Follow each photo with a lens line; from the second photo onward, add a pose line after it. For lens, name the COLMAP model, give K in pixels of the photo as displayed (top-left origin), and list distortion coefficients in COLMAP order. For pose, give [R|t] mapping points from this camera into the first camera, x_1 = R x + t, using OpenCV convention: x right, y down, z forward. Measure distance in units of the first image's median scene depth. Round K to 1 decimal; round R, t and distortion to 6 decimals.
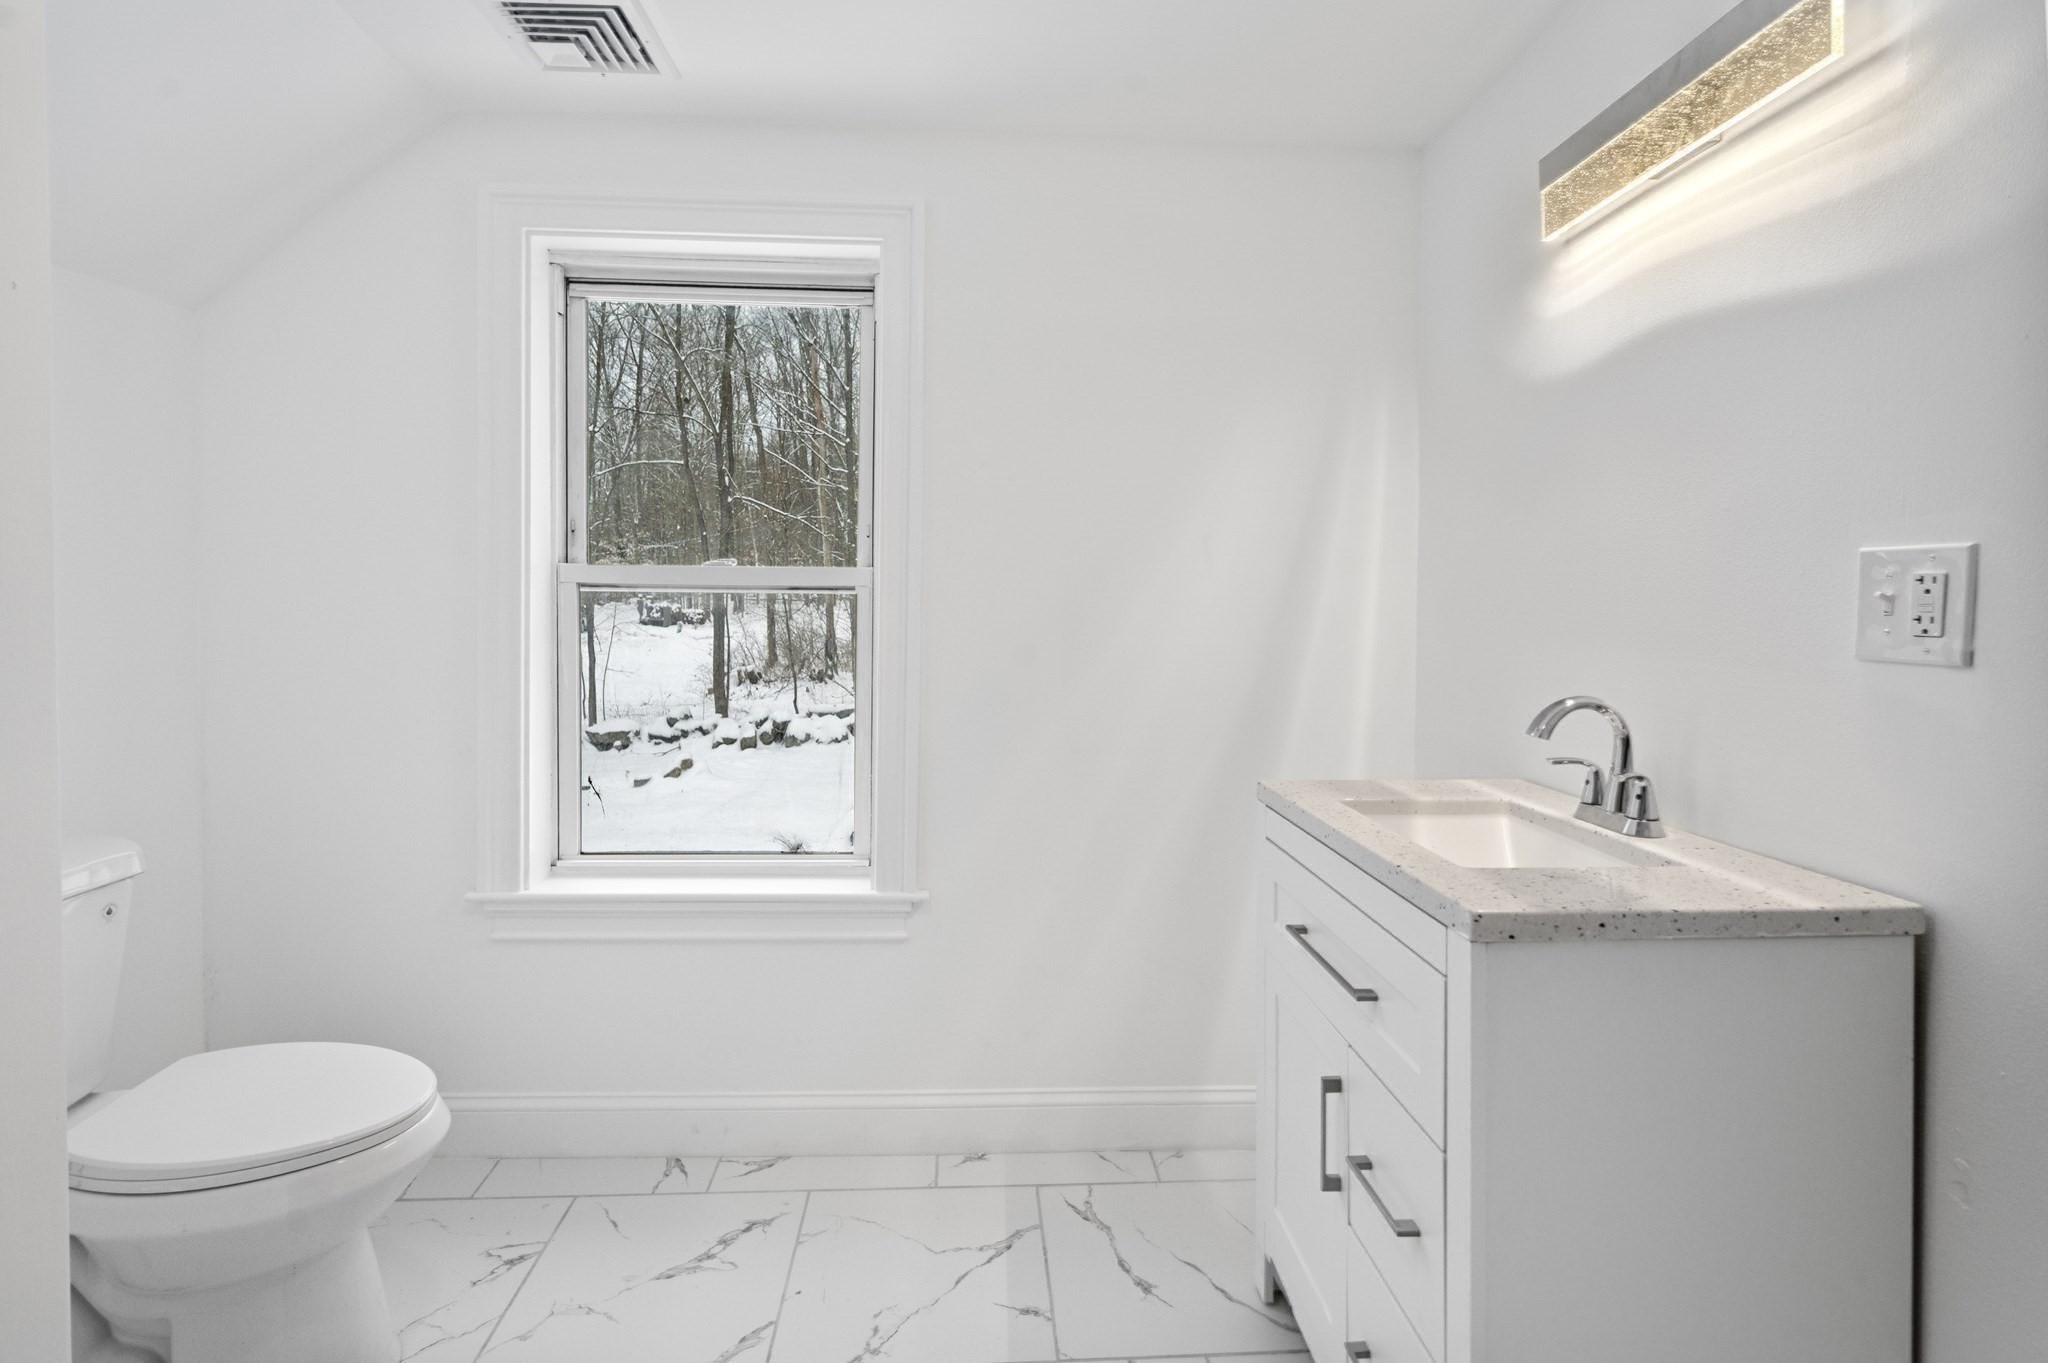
lens RADIAL K [[990.2, 0, 1005.1], [0, 990.2, 639.7], [0, 0, 1]] dist [-0.003014, 0.001381]
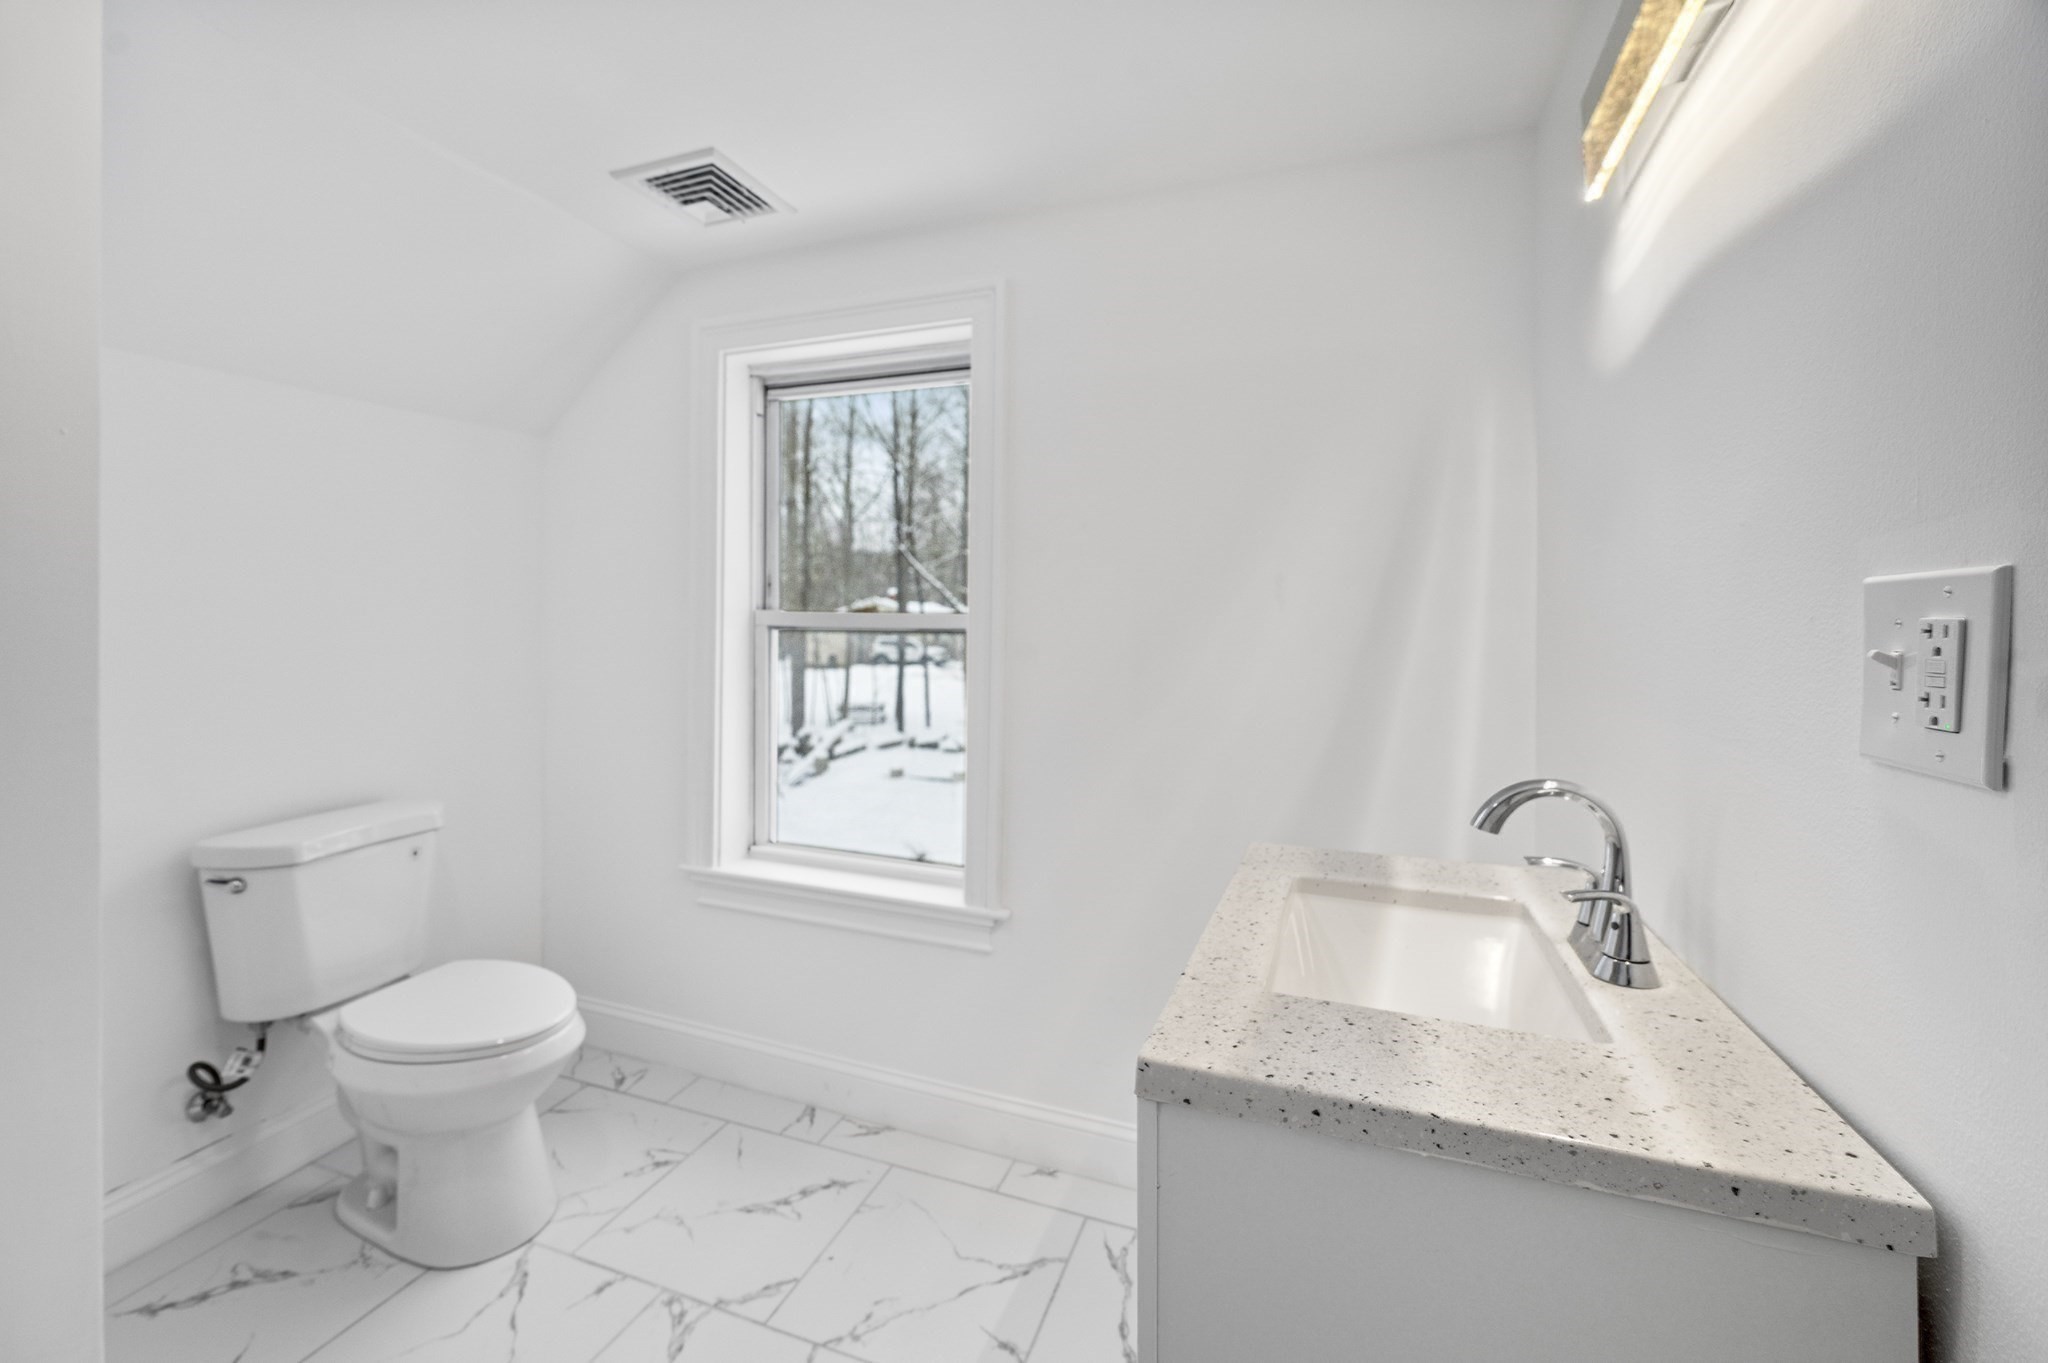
lens RADIAL K [[834.8, 0, 1023.2], [0, 834.8, 644.6], [0, 0, 1]] dist [-0.003630, 0.000623]
pose [[0.918193, 0.009541, -0.396017, 0.334959], [-0.021404, 0.999444, -0.025547, -0.015223], [0.395554, 0.031934, 0.917888, 0.183288]]
